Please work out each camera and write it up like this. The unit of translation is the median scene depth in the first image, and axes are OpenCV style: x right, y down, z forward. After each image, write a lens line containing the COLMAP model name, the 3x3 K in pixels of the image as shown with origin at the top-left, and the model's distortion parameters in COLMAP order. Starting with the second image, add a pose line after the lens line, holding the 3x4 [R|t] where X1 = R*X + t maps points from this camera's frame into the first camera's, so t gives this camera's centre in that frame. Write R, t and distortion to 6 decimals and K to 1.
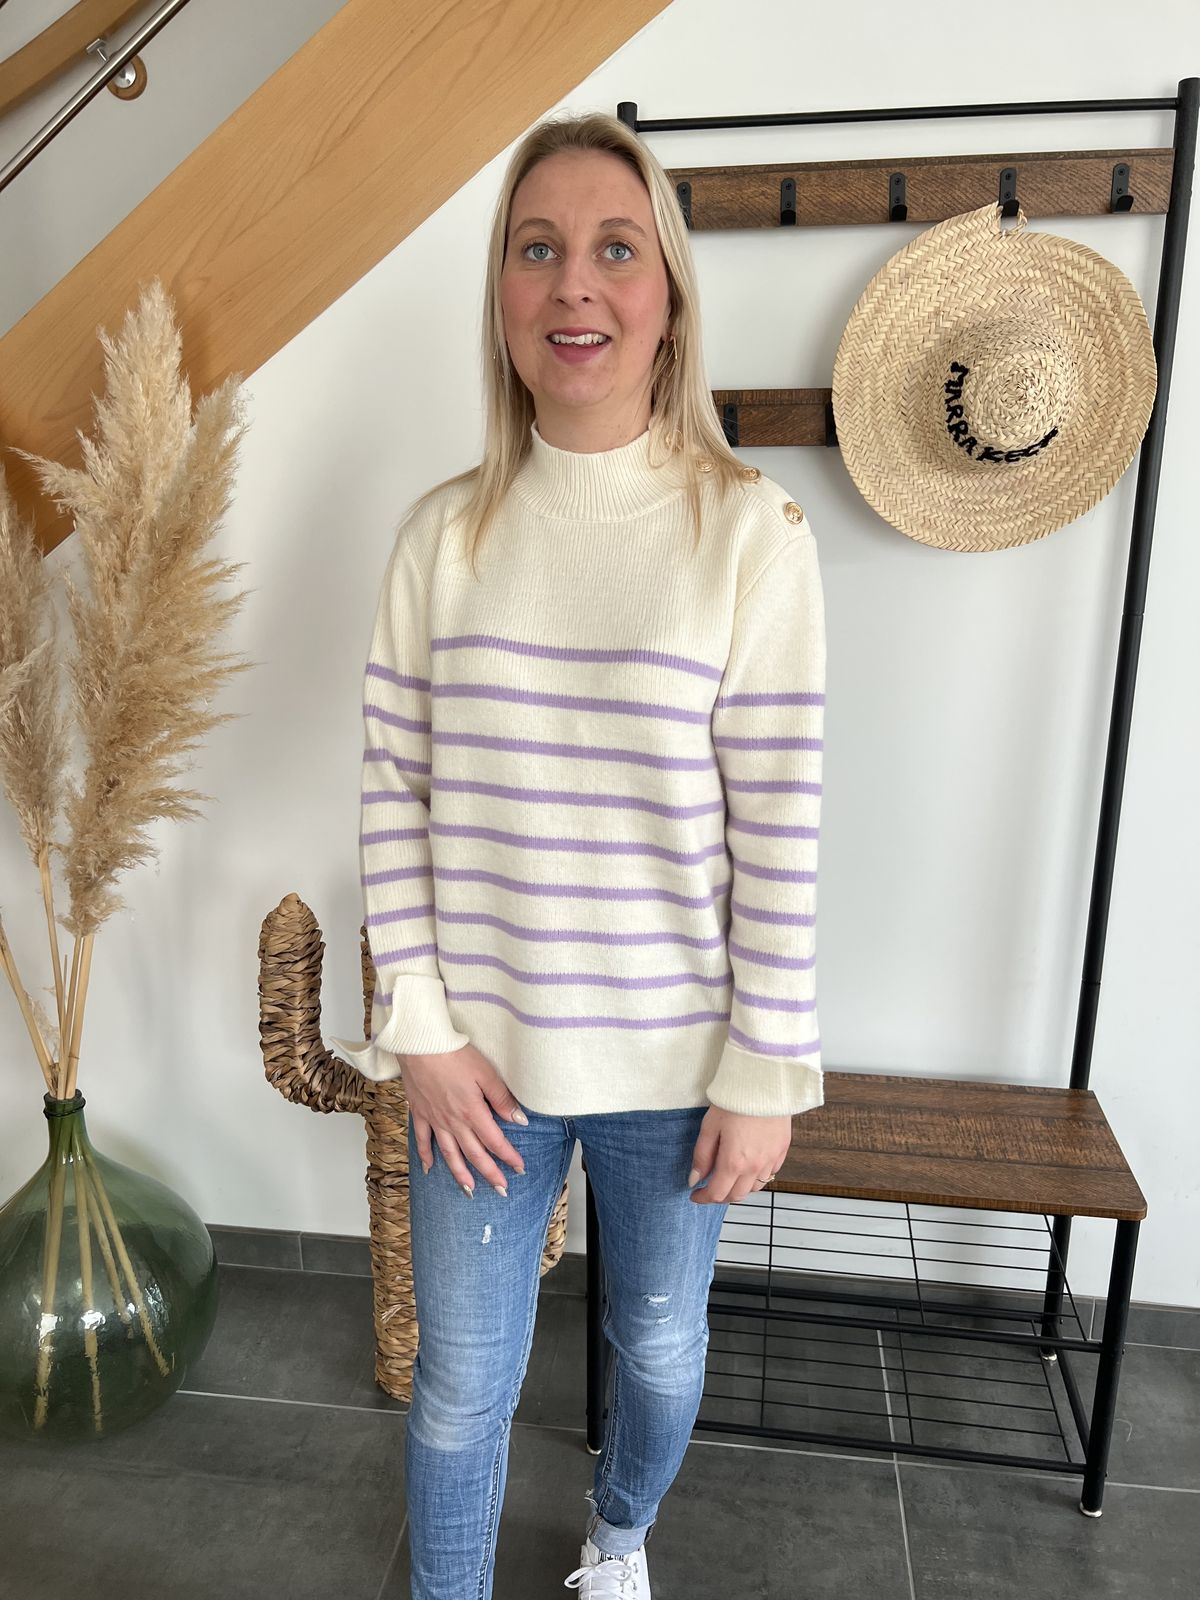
lens RADIAL K [[1215.5, 0, 597.0], [0, 1215.5, 814.1], [0, 0, 1]] dist [0.053002, -0.063738]
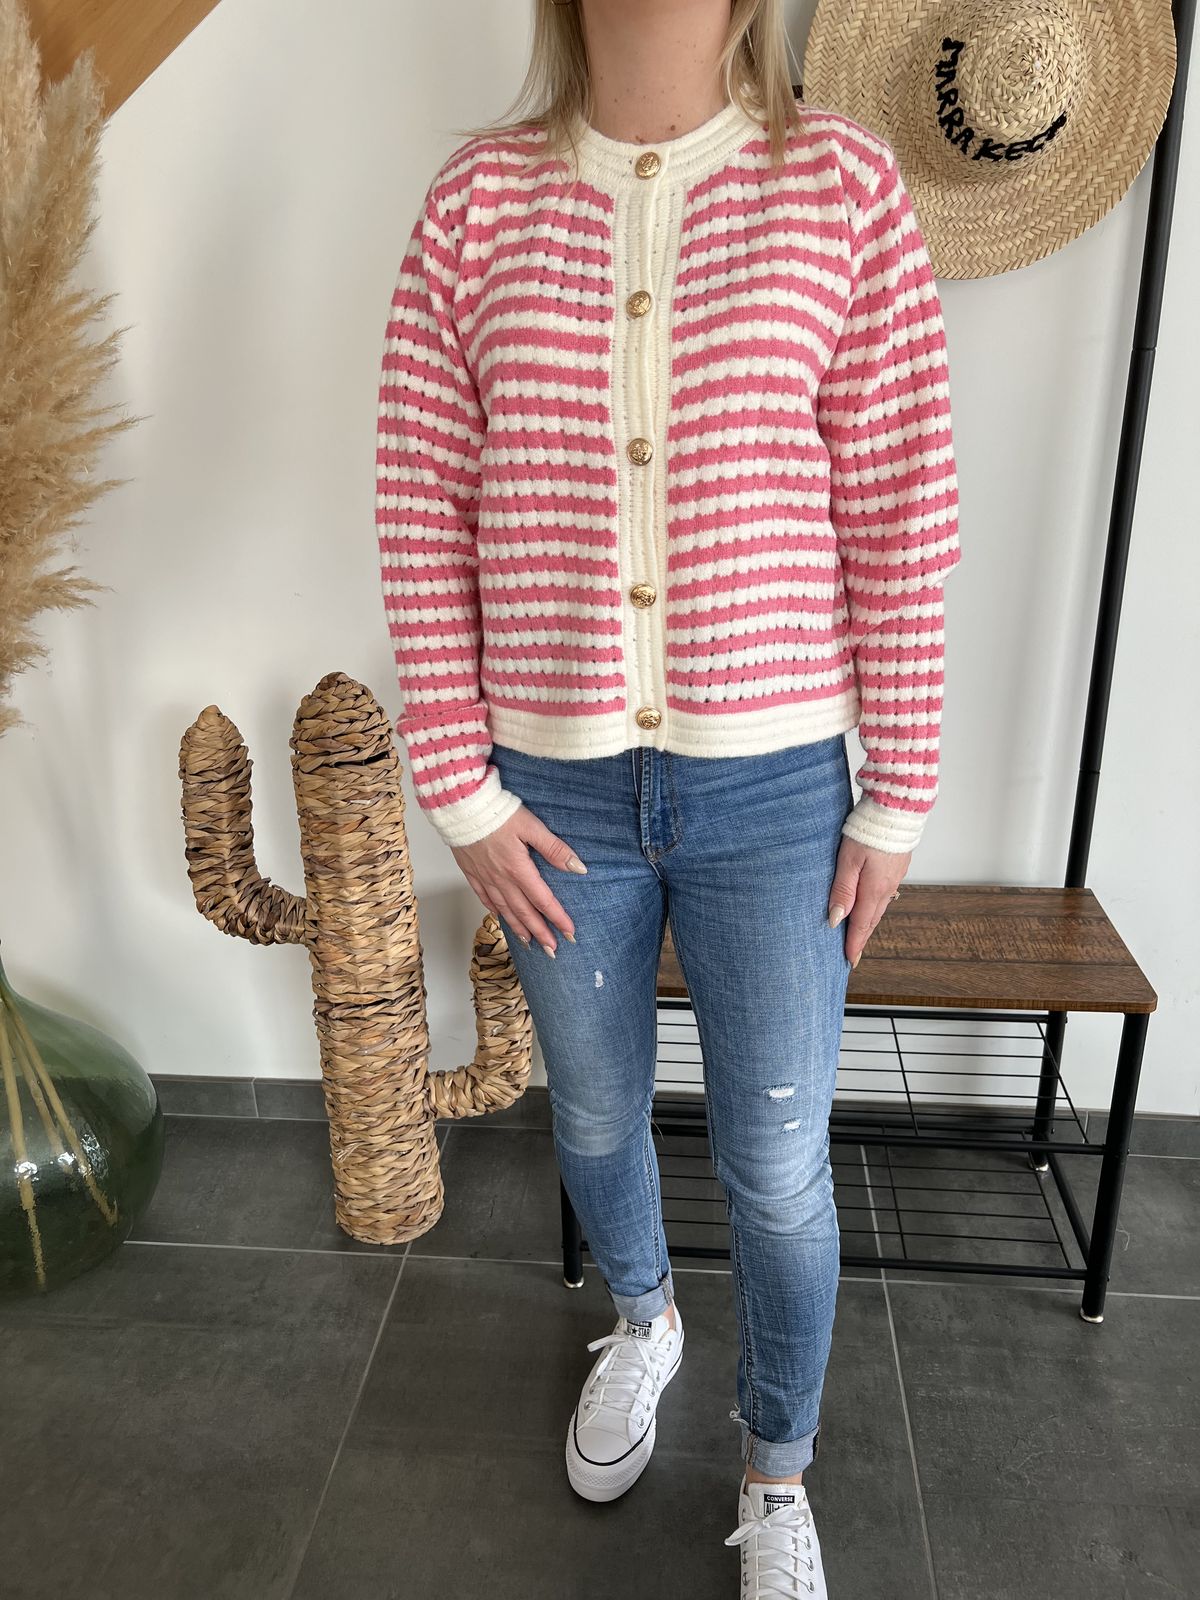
lens RADIAL K [[1215.5, 0, 584.2], [0, 1215.5, 804.6], [0, 0, 1]] dist [0.053002, -0.063738]
pose [[0.999176, -0.035117, 0.020368, 0.003527], [0.033075, 0.995101, 0.093166, 0.066528], [-0.023540, -0.092416, 0.995442, 0.094643]]
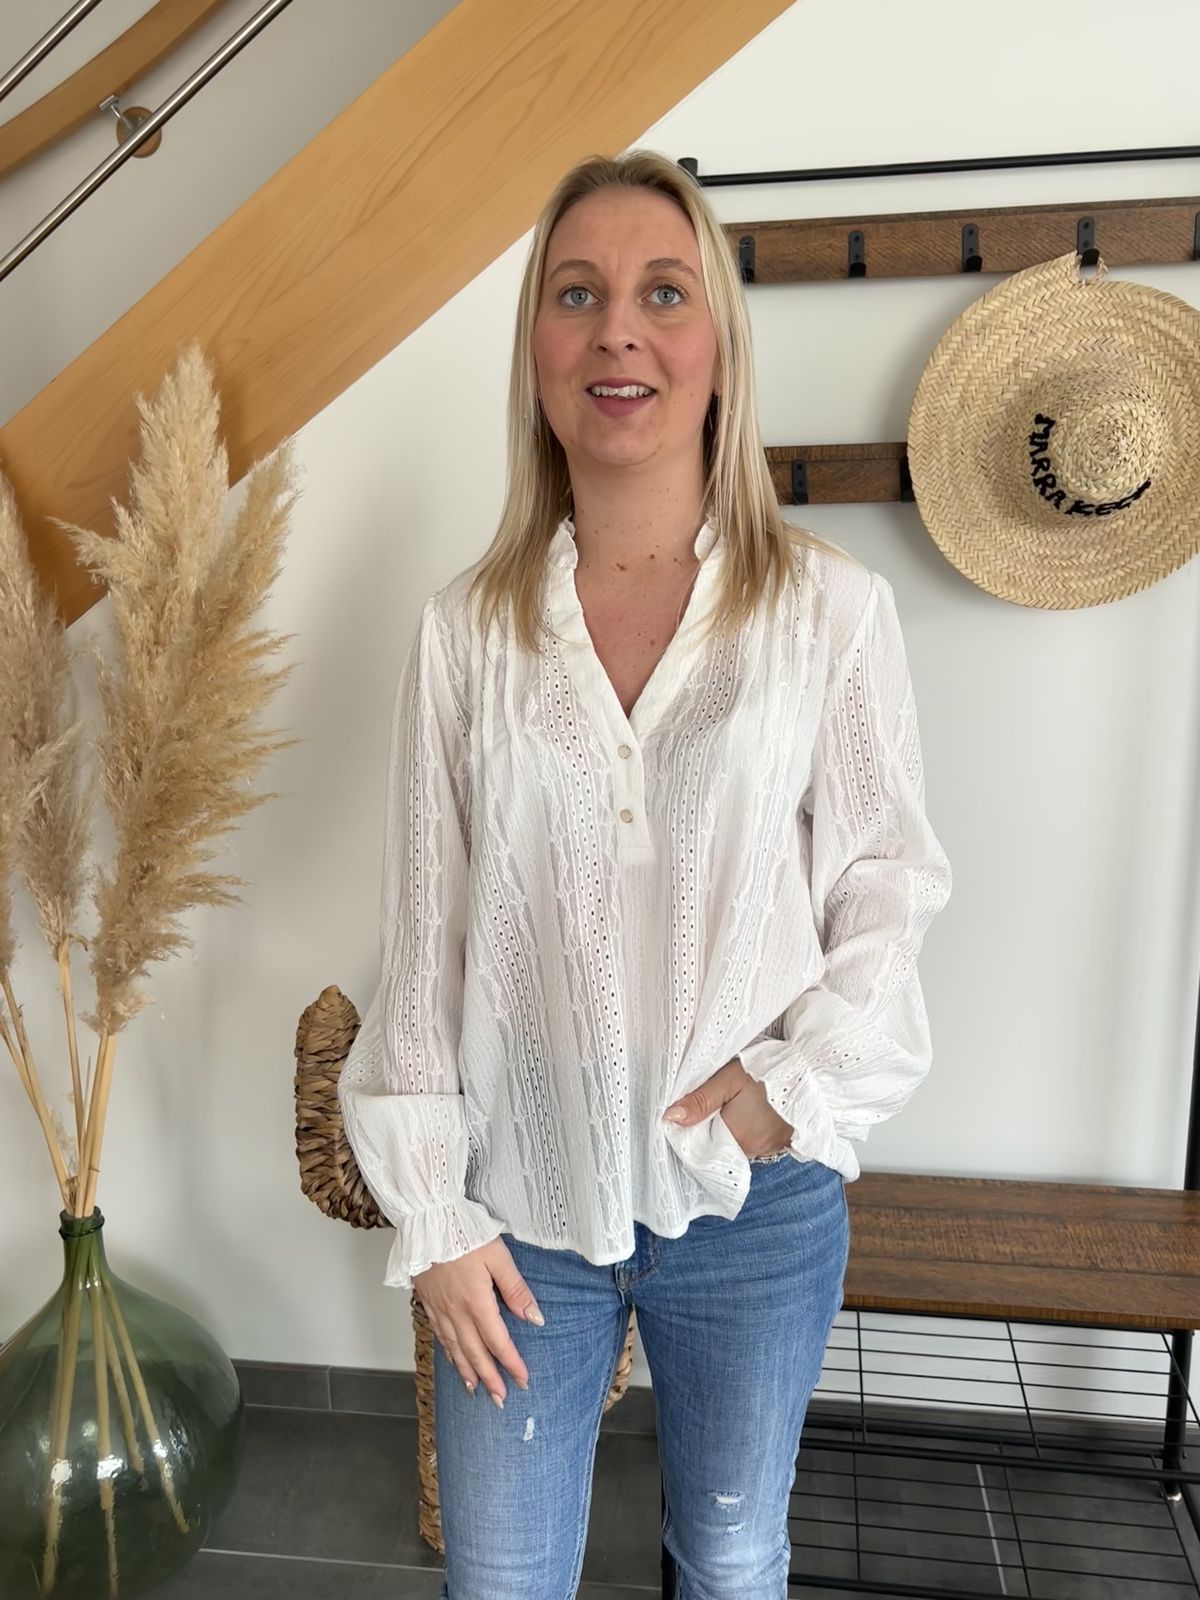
lens RADIAL K [[1335.4, 0, 598.4], [0, 1335.4, 805.7], [0, 0, 1]] dist [0.032421, -0.022024]
pose [[0.999897, -0.014378, 0.000401, -0.049763], [0.014371, 0.997413, -0.070433, 0.003678], [0.000613, 0.070432, 0.997516, -0.018788]]
